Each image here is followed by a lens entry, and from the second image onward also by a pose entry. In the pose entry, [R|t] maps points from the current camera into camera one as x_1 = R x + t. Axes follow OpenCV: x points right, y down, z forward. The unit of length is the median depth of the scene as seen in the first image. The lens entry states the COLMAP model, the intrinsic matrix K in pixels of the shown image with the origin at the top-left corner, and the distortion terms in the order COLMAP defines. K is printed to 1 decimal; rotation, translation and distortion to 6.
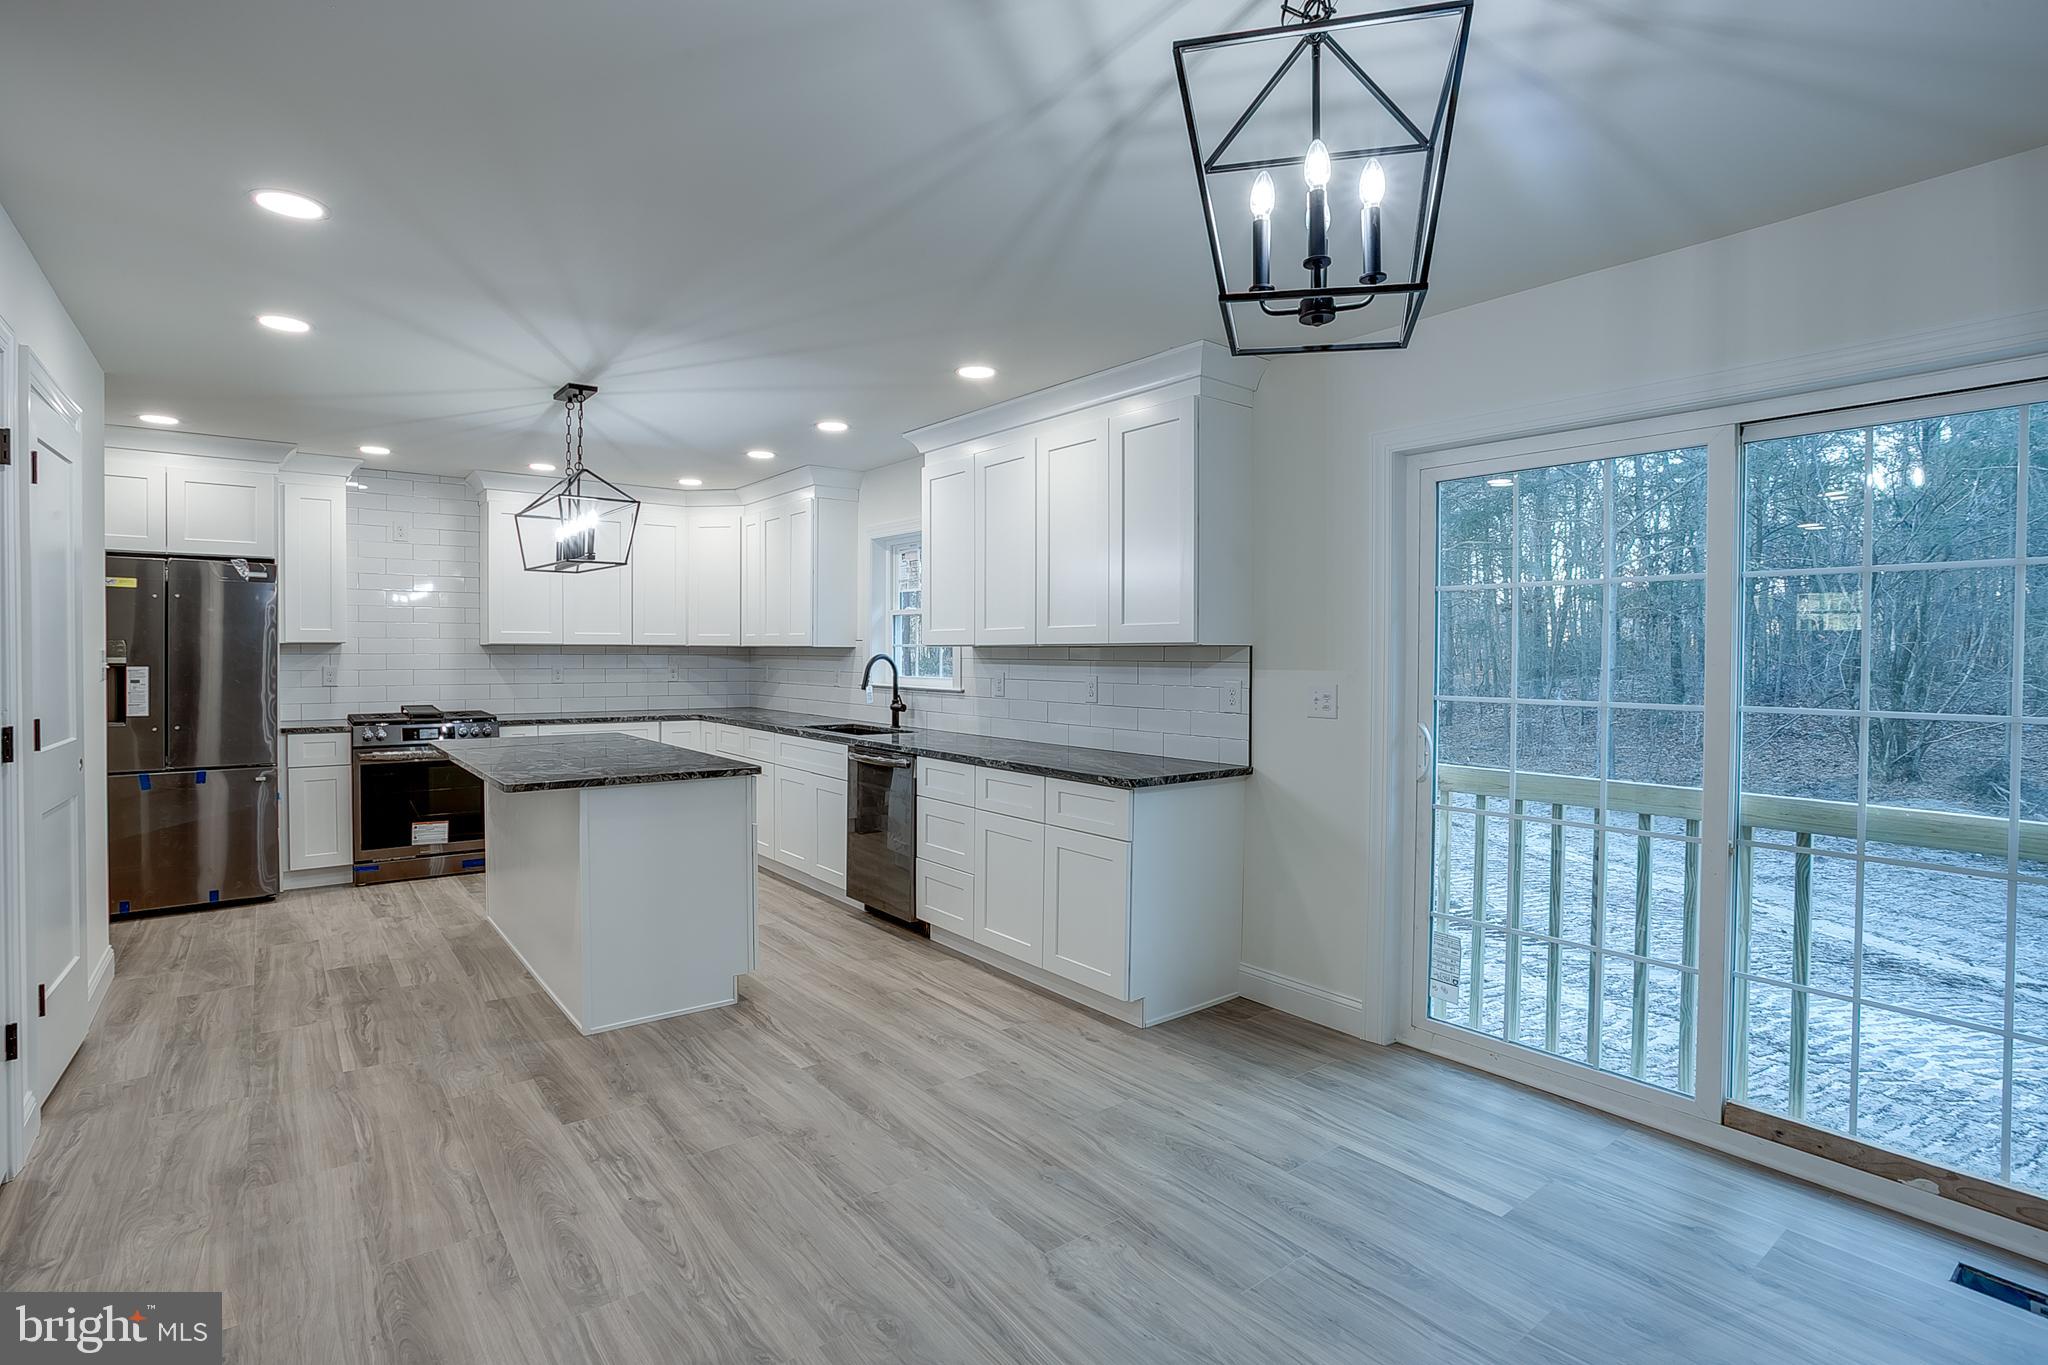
lens RADIAL K [[988.1, 0, 997.1], [0, 988.1, 668.0], [0, 0, 1]] dist [-0.056166, 0.032958]
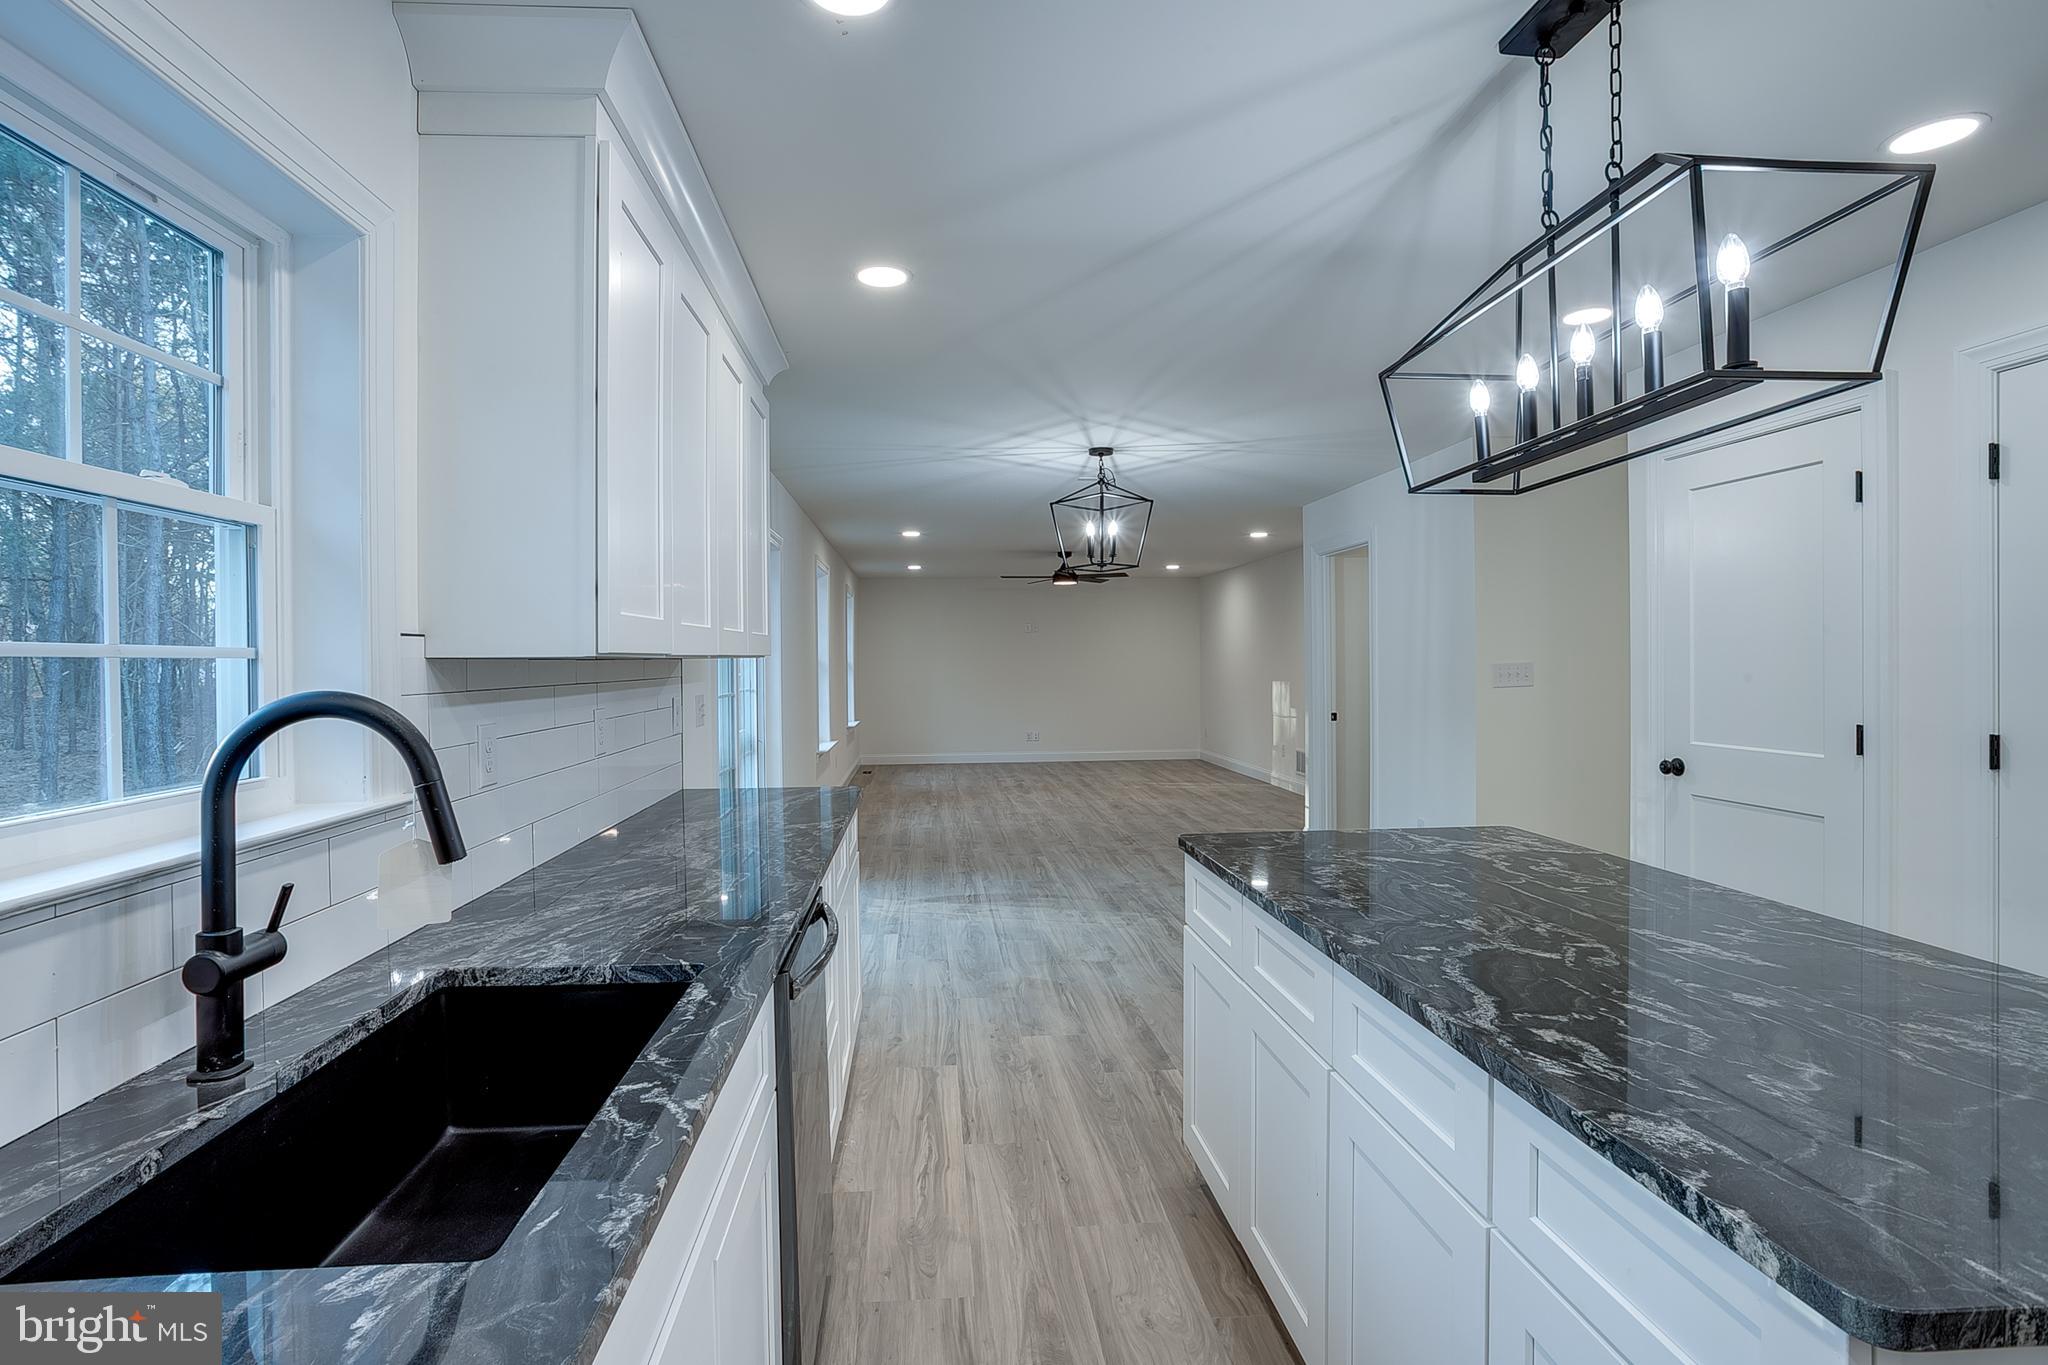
lens RADIAL K [[995.5, 0, 996.0], [0, 995.5, 662.9], [0, 0, 1]] dist [-0.063727, 0.034871]
pose [[-0.839117, 0.000132, 0.543951, -0.442718], [0.011080, 0.999797, 0.016849, -0.026815], [-0.543838, 0.020165, -0.838948, 1.440932]]
